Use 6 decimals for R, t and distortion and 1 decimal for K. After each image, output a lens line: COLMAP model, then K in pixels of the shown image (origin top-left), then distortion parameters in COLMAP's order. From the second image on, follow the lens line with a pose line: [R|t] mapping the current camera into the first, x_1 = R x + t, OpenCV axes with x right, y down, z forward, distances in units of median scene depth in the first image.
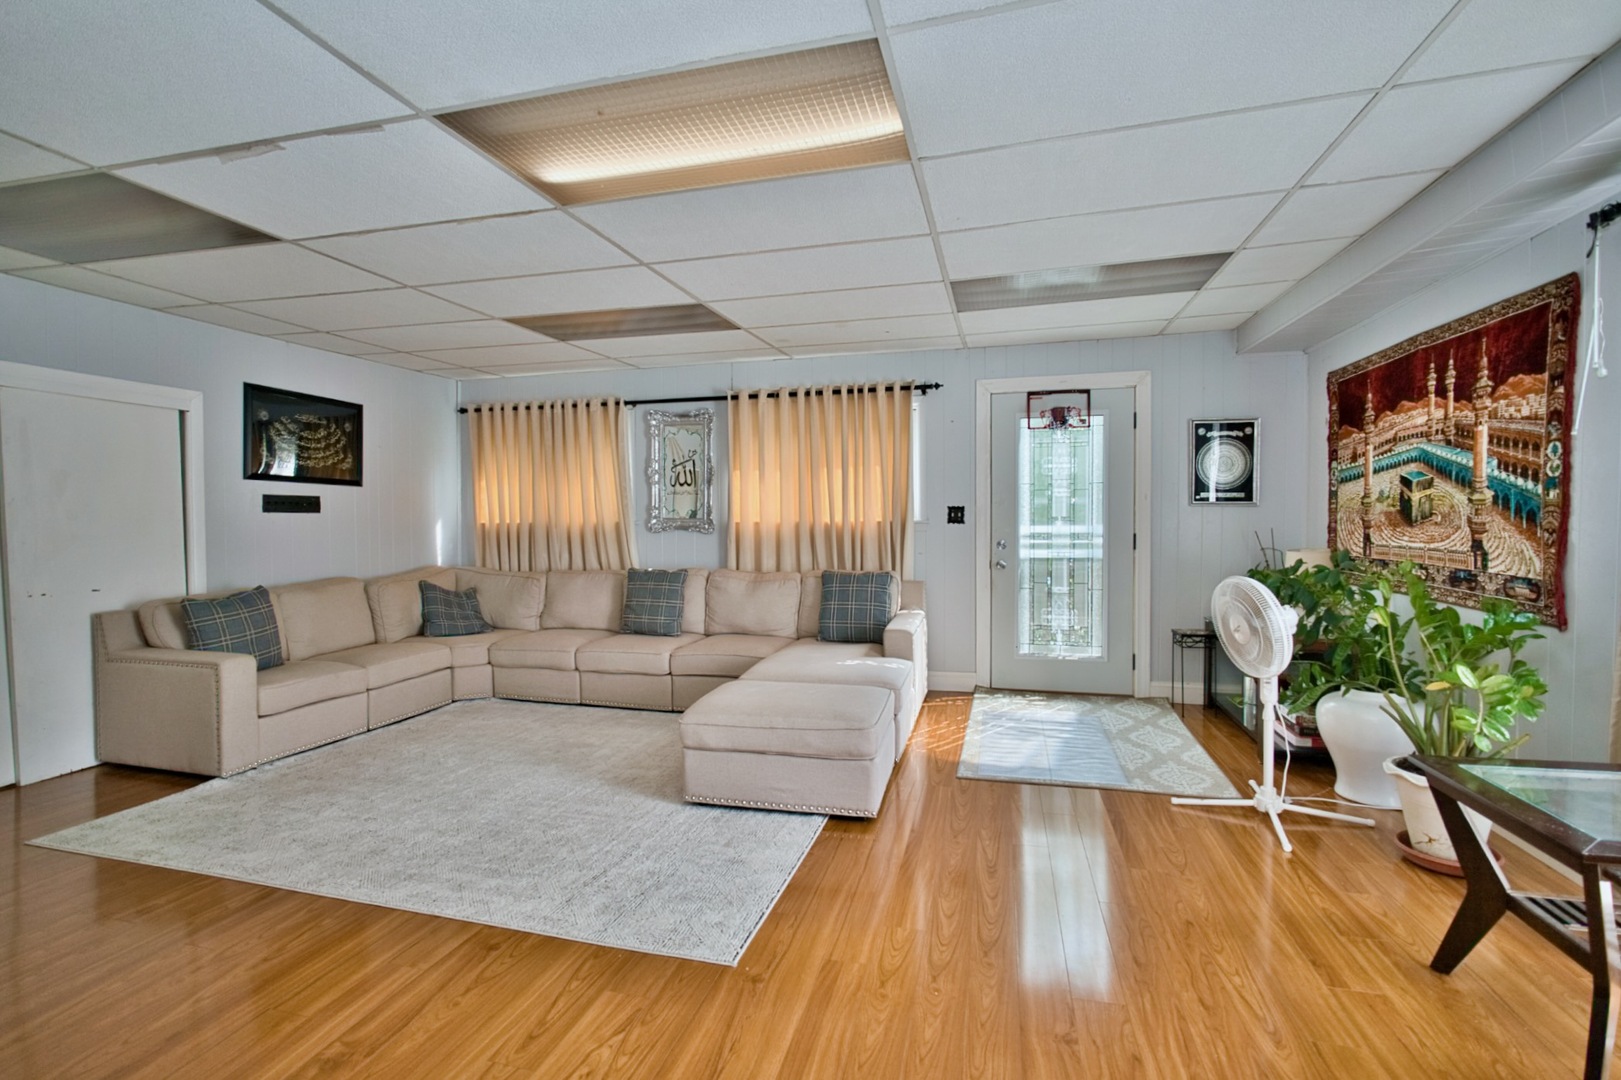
lens RADIAL K [[705.1, 0, 819.3], [0, 705.1, 555.8], [0, 0, 1]] dist [-0.024162, 0.006686]
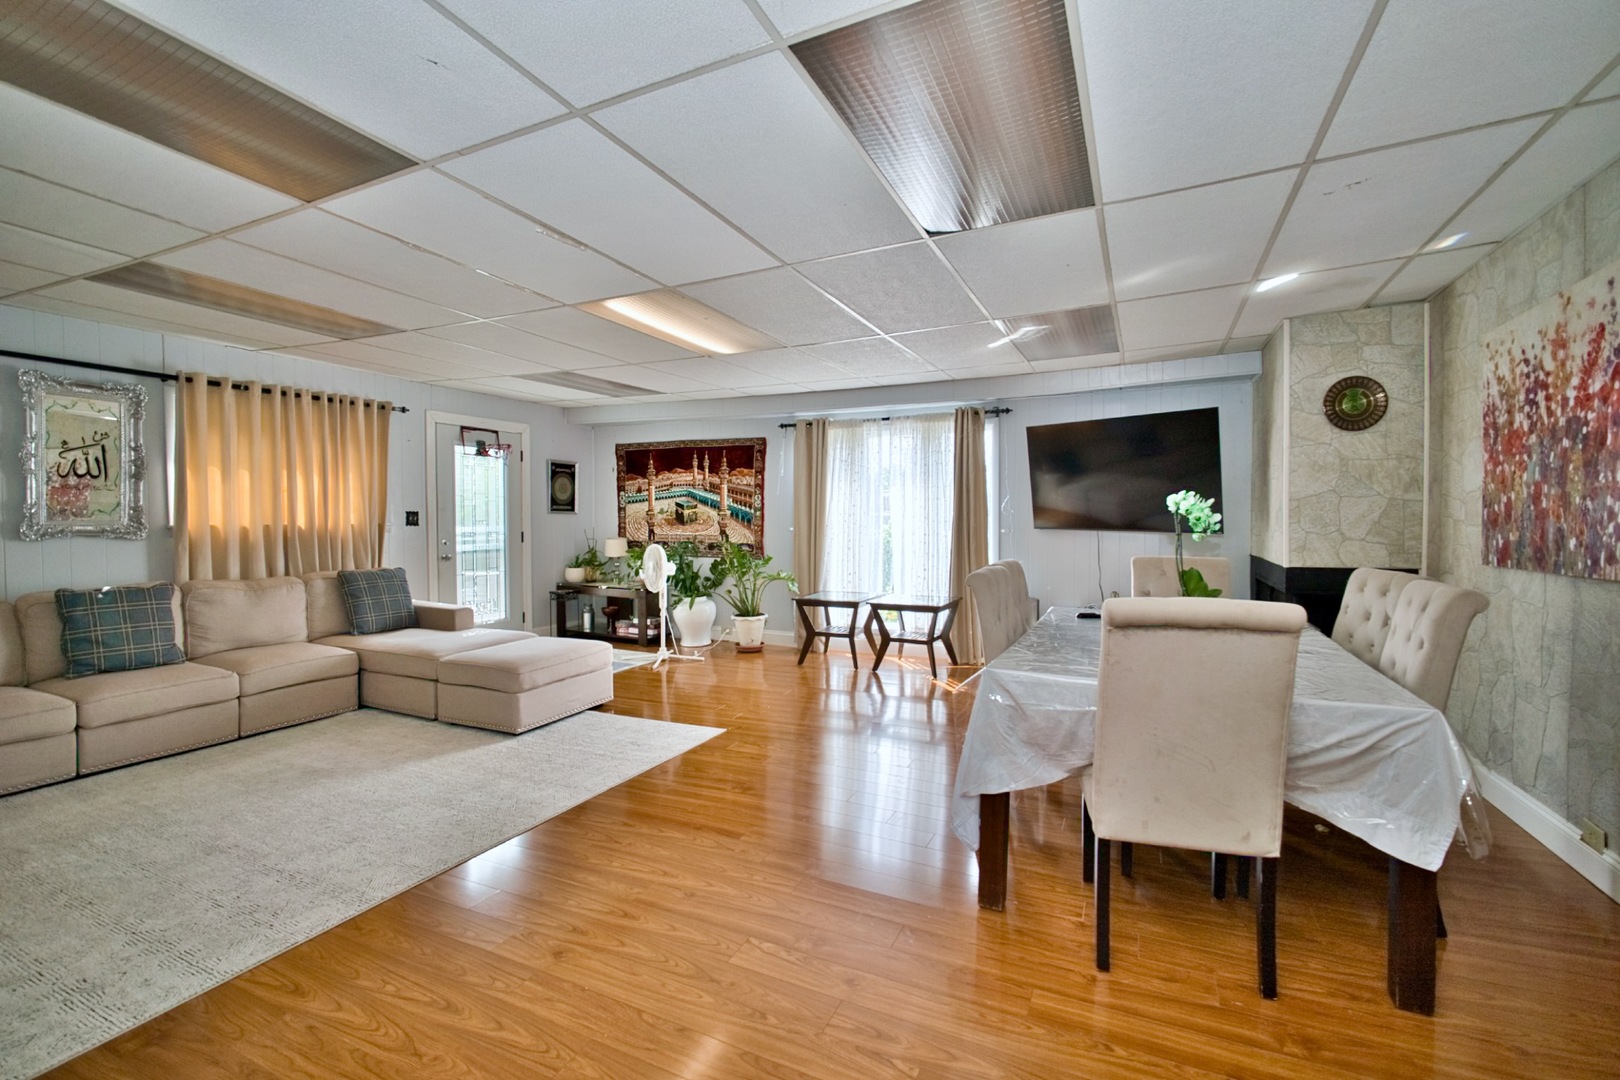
lens RADIAL K [[704.6, 0, 803.3], [0, 704.6, 532.2], [0, 0, 1]] dist [-0.024162, 0.006686]
pose [[0.200590, -0.012562, 0.979595, -1.328070], [0.051403, 0.998675, 0.002281, -0.006472], [-0.978326, 0.049897, 0.200970, 0.188003]]
